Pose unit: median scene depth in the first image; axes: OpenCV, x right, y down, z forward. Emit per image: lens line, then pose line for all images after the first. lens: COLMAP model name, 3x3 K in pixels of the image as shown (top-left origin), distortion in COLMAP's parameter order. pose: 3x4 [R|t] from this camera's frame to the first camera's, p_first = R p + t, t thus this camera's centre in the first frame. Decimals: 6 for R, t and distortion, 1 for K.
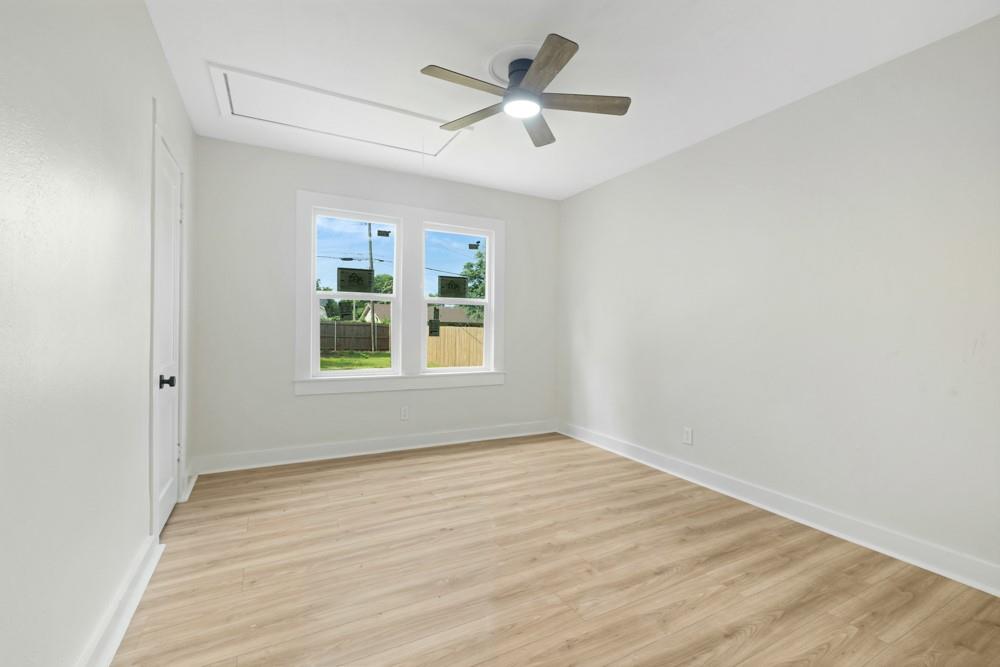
lens RADIAL K [[450.9, 0, 500.0], [0, 450.9, 333.5], [0, 0, 1]] dist [0.001158, 0.000027]
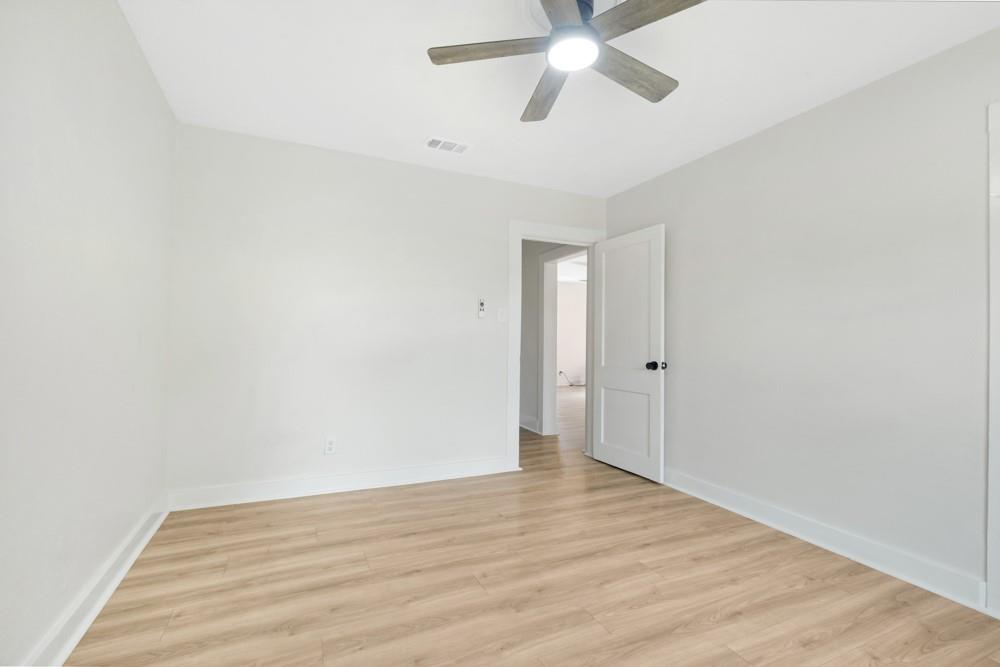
lens RADIAL K [[450.9, 0, 500.0], [0, 450.9, 333.5], [0, 0, 1]] dist [0.001158, 0.000027]
pose [[-0.997685, -0.030211, 0.060921, 0.120117], [-0.030227, 0.999543, 0.000653, 0.001221], [-0.060913, -0.001190, -0.998142, 1.957198]]
